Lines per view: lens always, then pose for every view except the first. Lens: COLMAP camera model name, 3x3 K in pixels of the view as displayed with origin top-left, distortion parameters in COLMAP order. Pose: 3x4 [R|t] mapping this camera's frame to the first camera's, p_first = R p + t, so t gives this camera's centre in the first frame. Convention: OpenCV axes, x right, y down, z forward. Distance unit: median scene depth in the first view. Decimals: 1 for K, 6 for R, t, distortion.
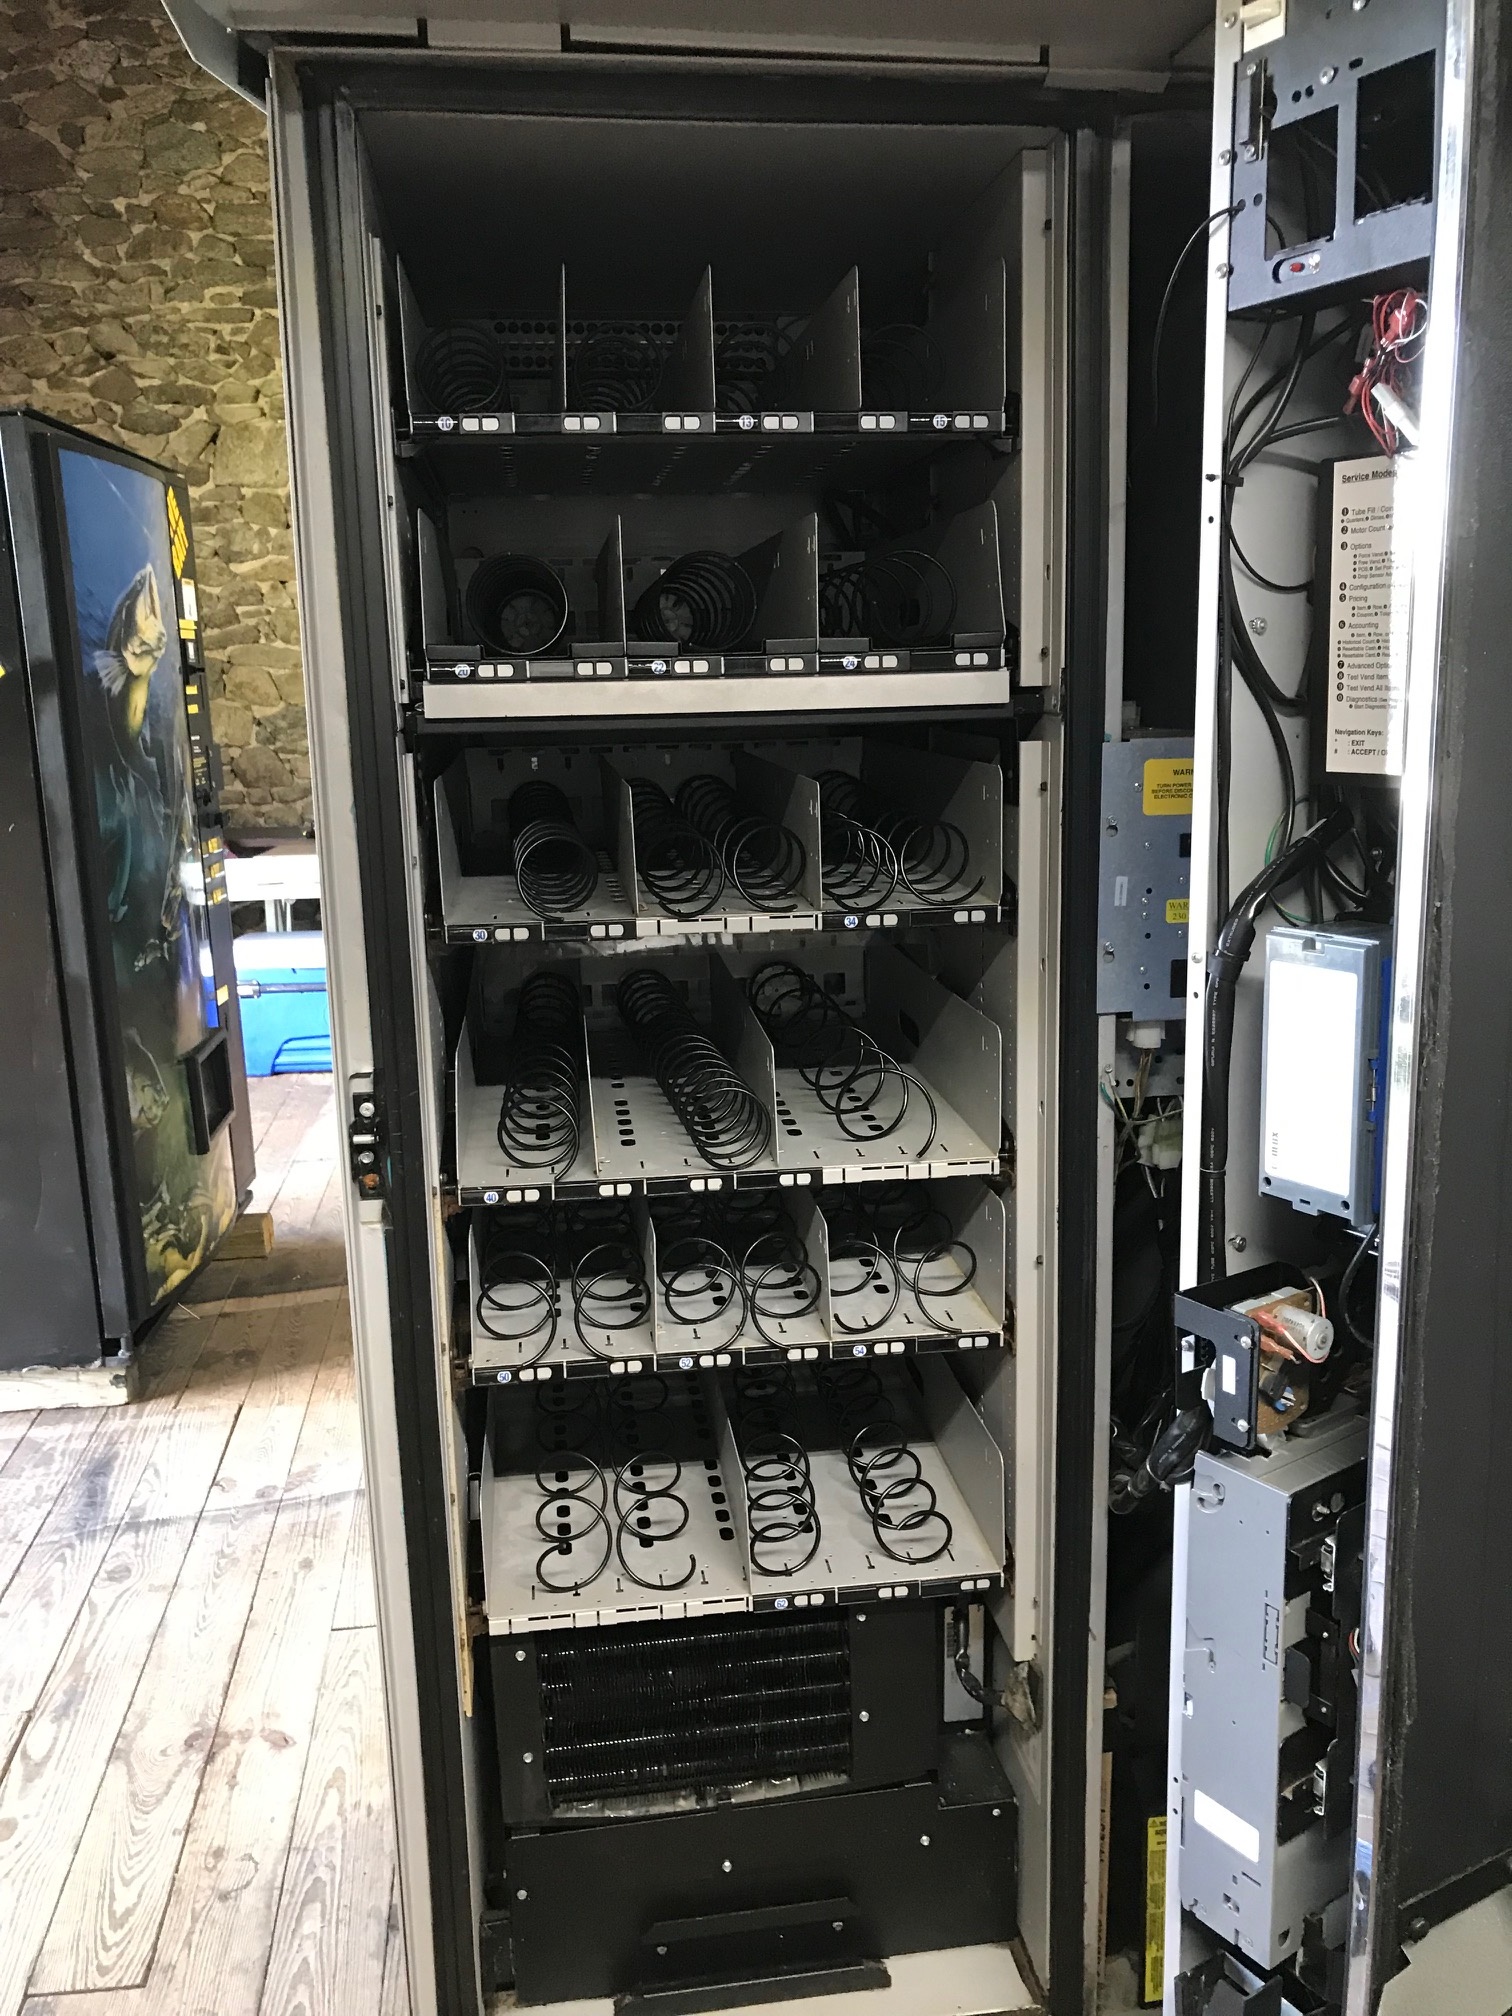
lens RADIAL K [[1605.0, 0, 756.0], [0, 1605.0, 1008.0], [0, 0, 1]] dist [0.031496, -0.053731]
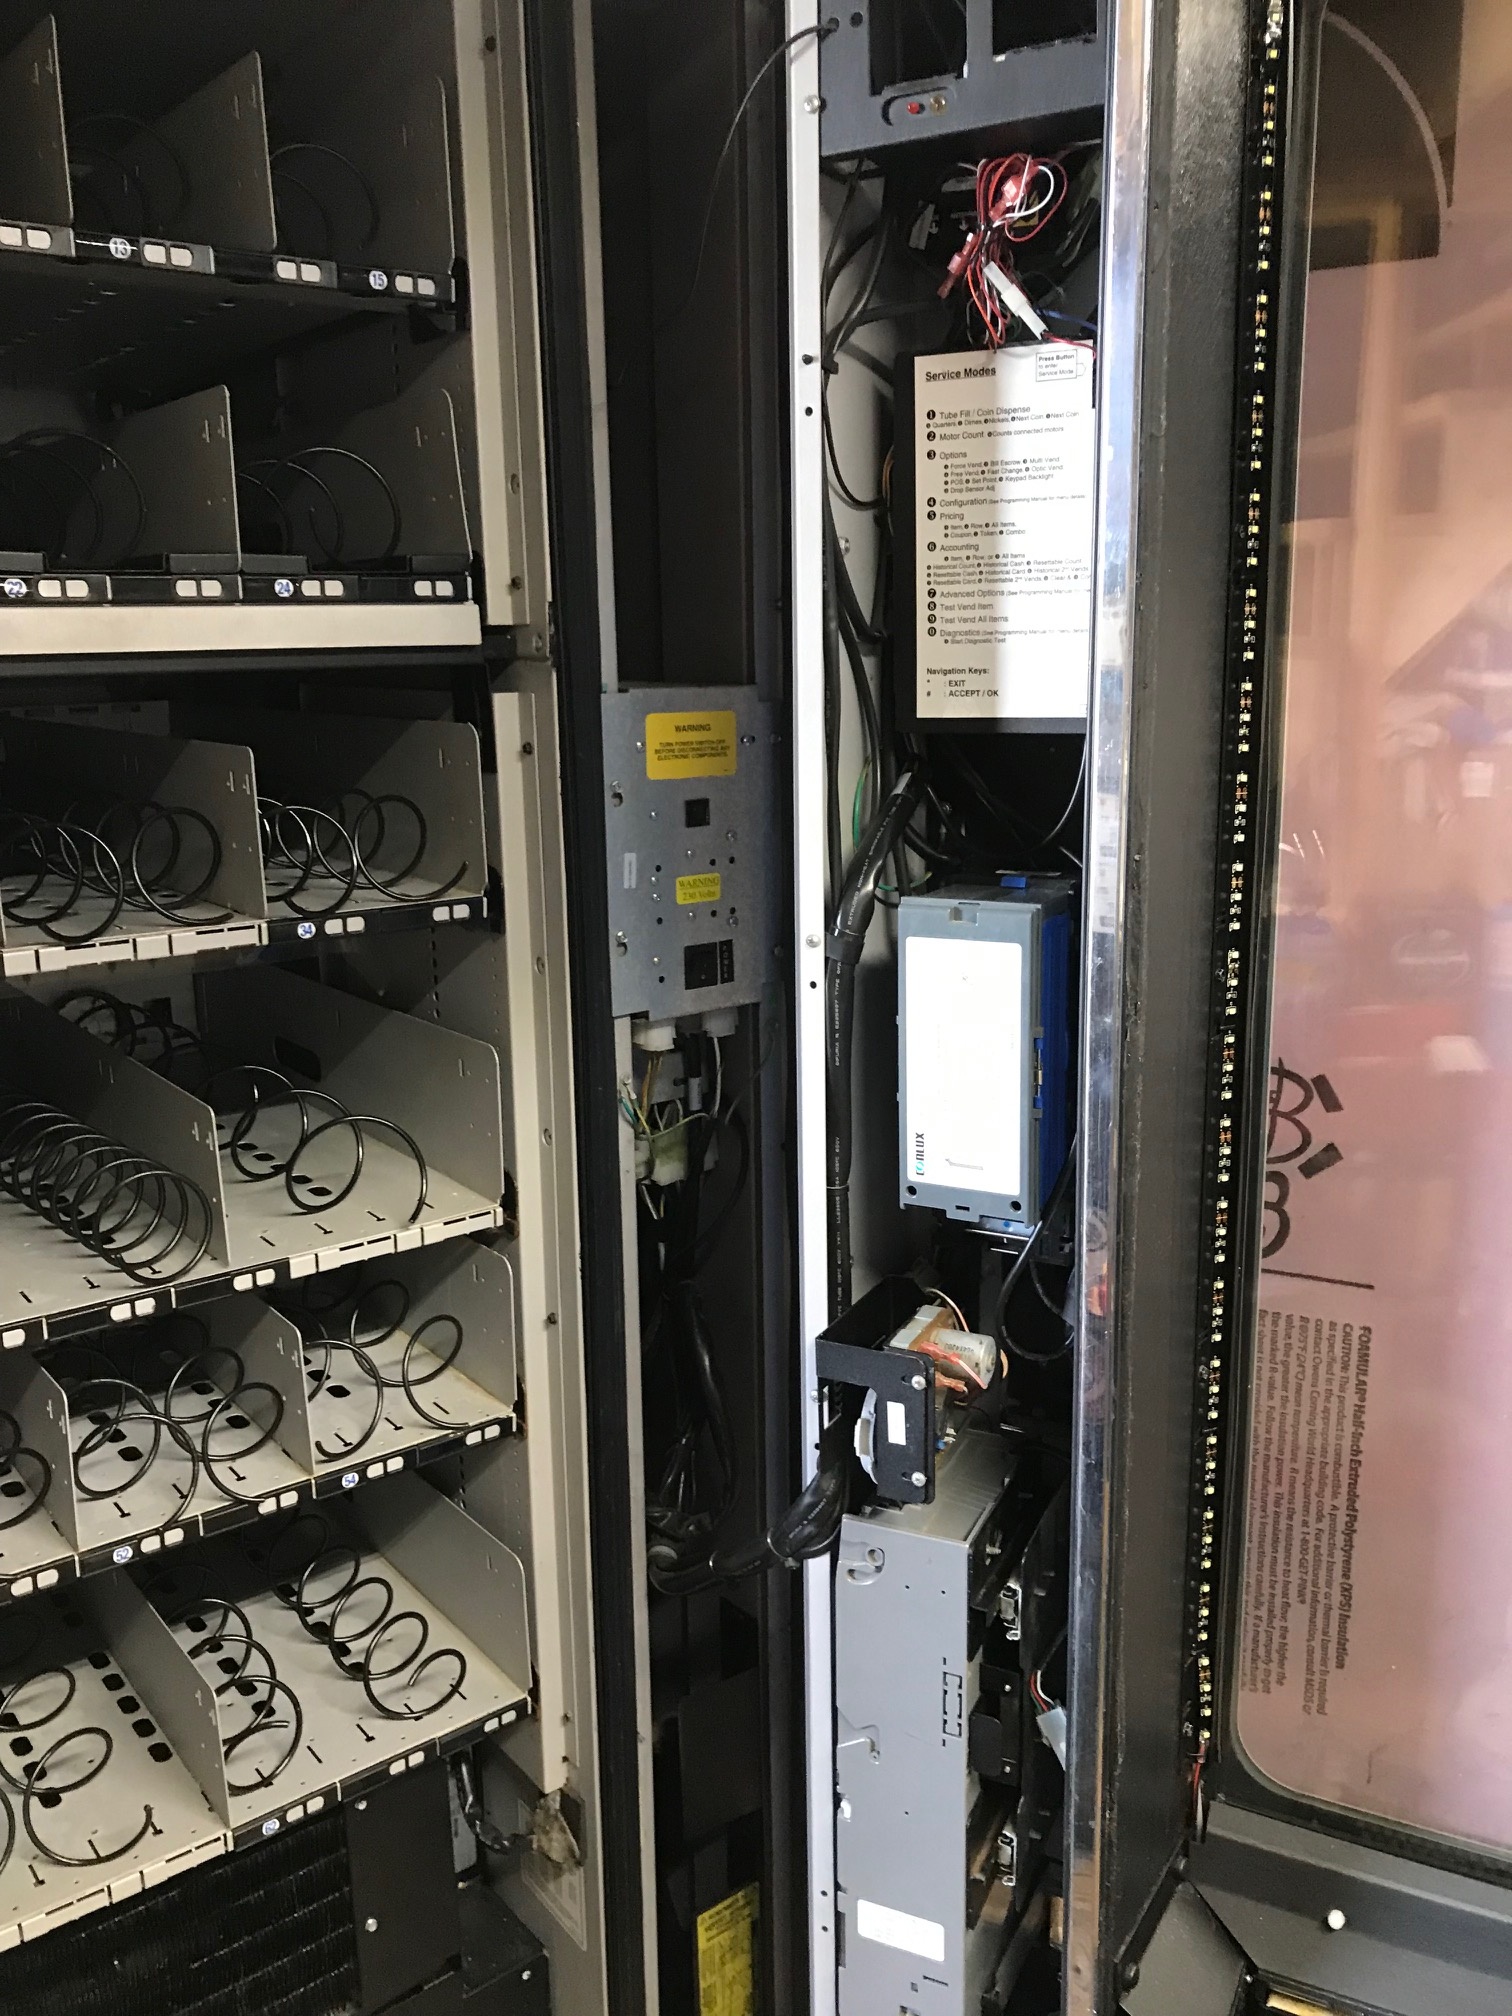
lens RADIAL K [[1581.5, 0, 638.5], [0, 1581.5, 996.8], [0, 0, 1]] dist [-0.002079, -0.009273]
pose [[0.868271, -0.097508, 0.486413, -0.173771], [0.098025, 0.994883, 0.024458, -0.025877], [-0.486309, 0.026445, 0.873387, 0.272694]]
